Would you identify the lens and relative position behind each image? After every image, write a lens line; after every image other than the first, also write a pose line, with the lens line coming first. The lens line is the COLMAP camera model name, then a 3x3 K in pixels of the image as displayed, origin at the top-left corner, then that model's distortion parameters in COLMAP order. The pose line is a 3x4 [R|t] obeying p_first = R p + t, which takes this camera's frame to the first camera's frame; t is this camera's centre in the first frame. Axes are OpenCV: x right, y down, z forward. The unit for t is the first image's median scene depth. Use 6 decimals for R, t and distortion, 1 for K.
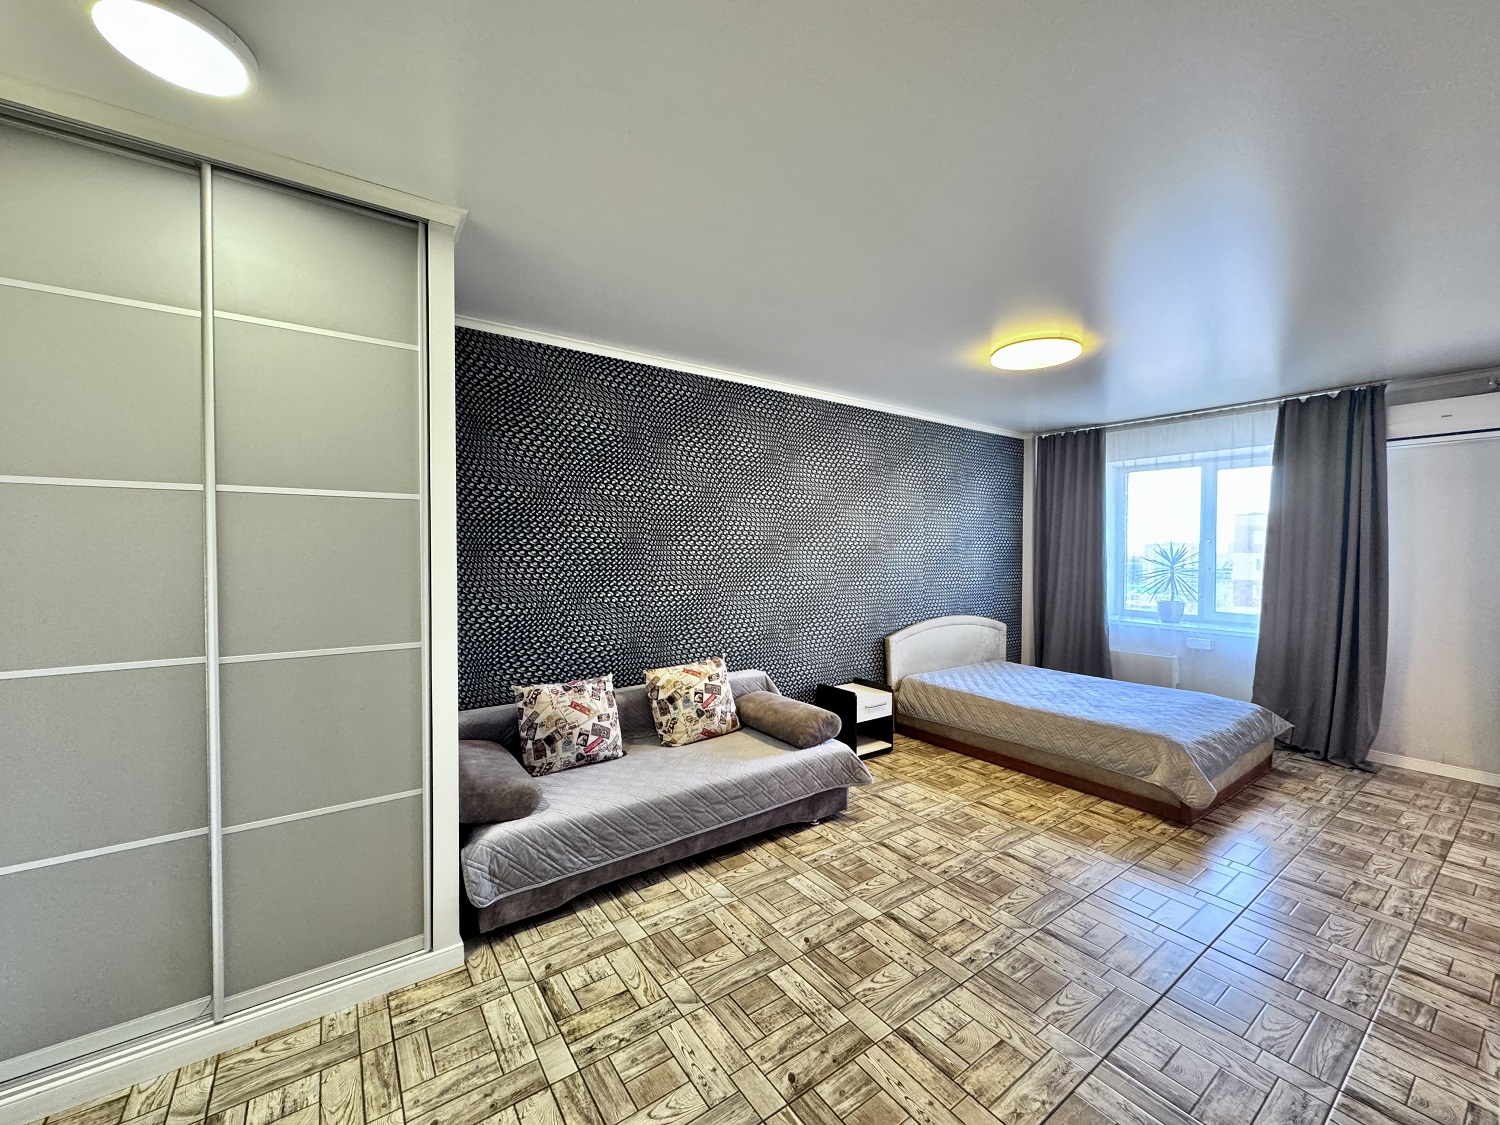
lens RADIAL K [[597.0, 0, 747.1], [0, 597.0, 564.4], [0, 0, 1]] dist [0.000662, 0.000213]
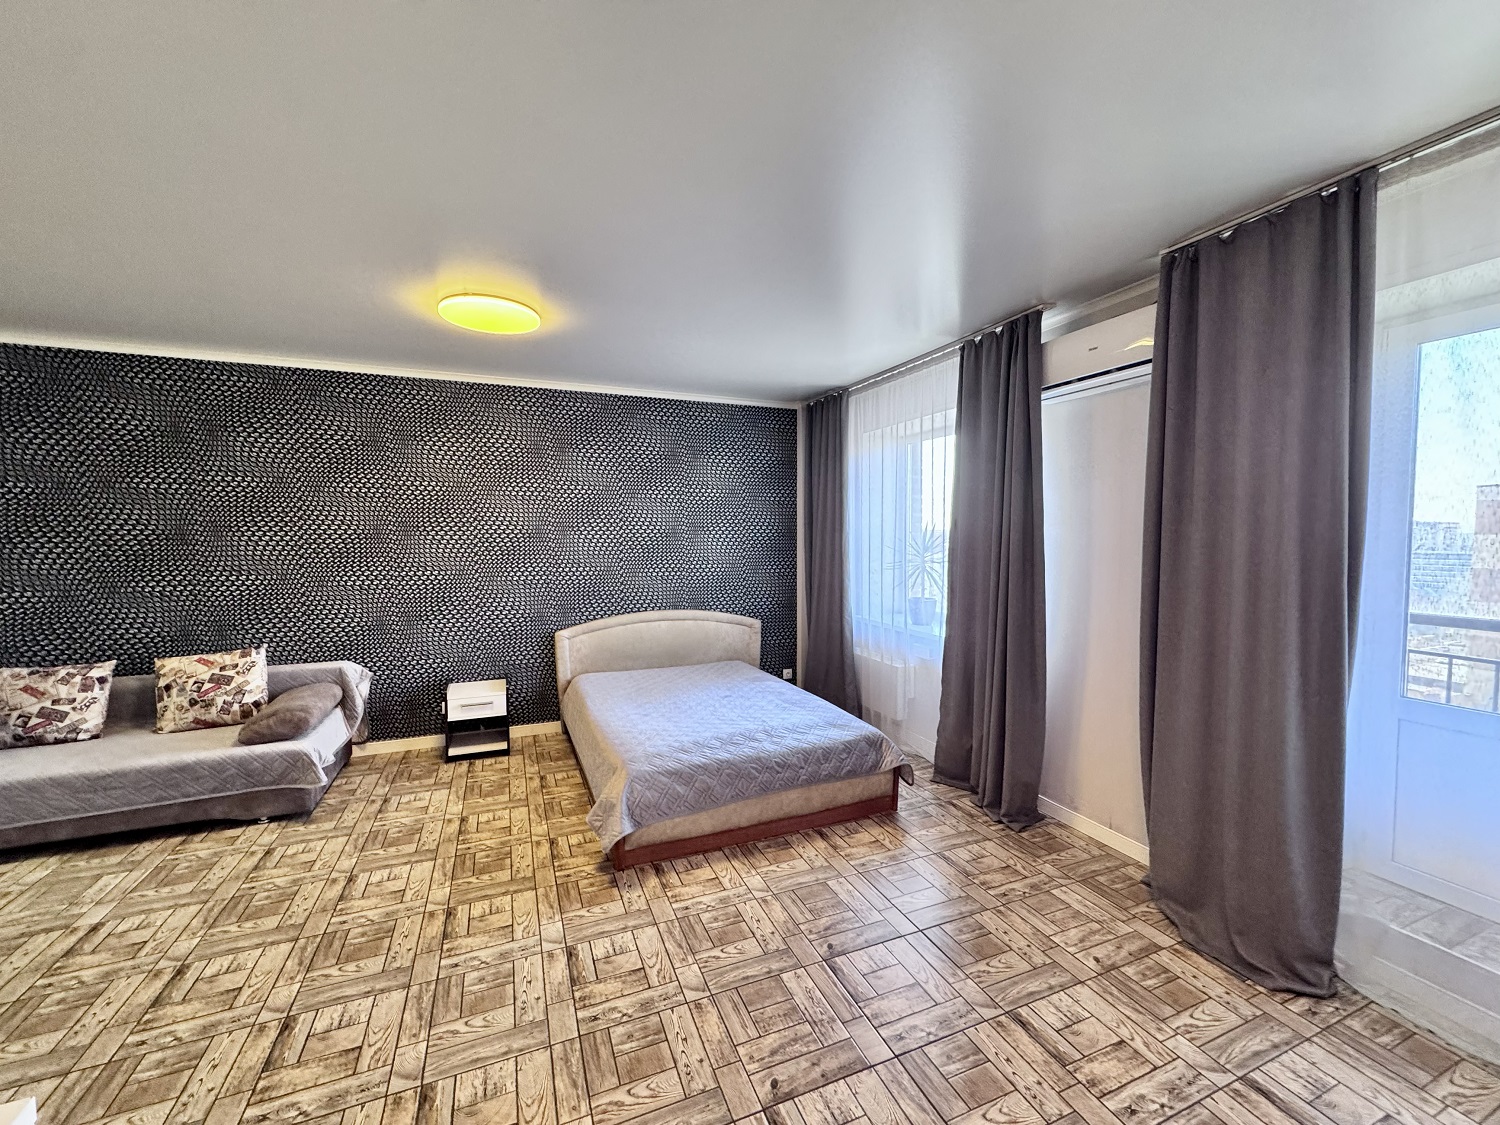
lens RADIAL K [[597.0, 0, 757.3], [0, 597.0, 562.2], [0, 0, 1]] dist [0.000662, 0.000213]
pose [[0.972023, -0.001322, -0.234880, 0.886167], [0.004273, 0.999918, 0.012056, 0.003611], [0.234845, -0.012722, 0.971950, 0.200404]]
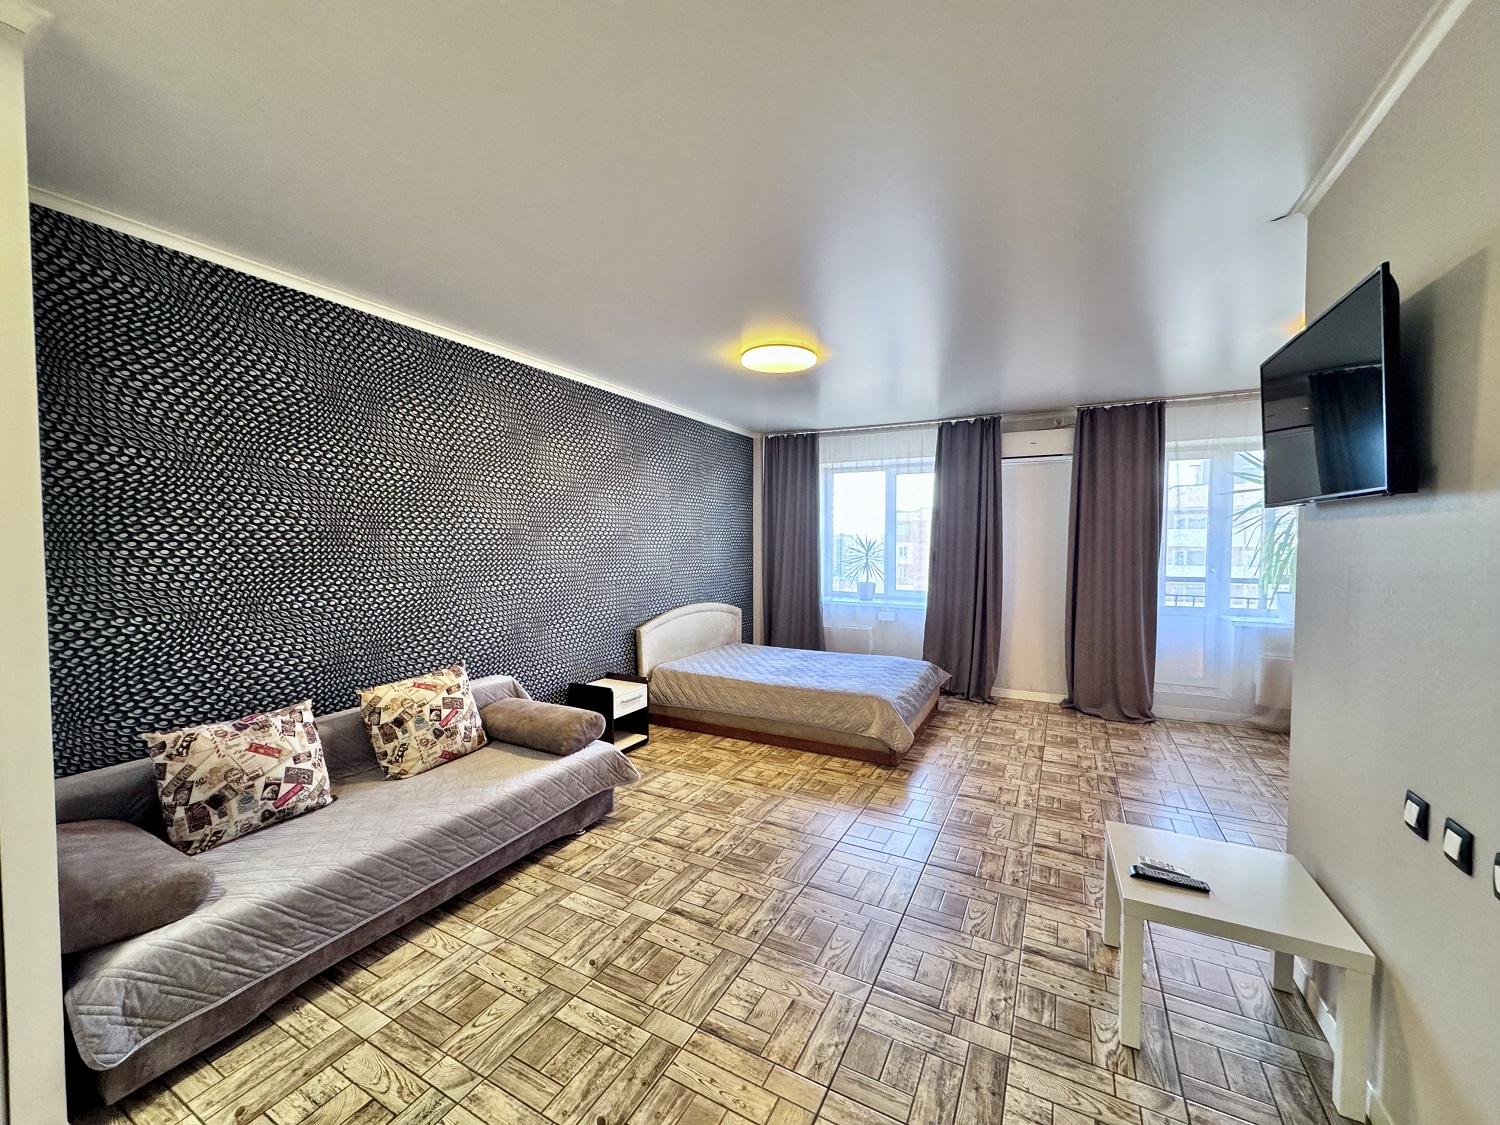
lens RADIAL K [[597.0, 0, 747.7], [0, 597.0, 563.3], [0, 0, 1]] dist [0.000662, 0.000213]
pose [[0.895706, -0.019240, 0.444231, -0.046666], [0.013619, 0.999782, 0.015842, 0.000945], [-0.444439, -0.008140, 0.895772, 0.041022]]
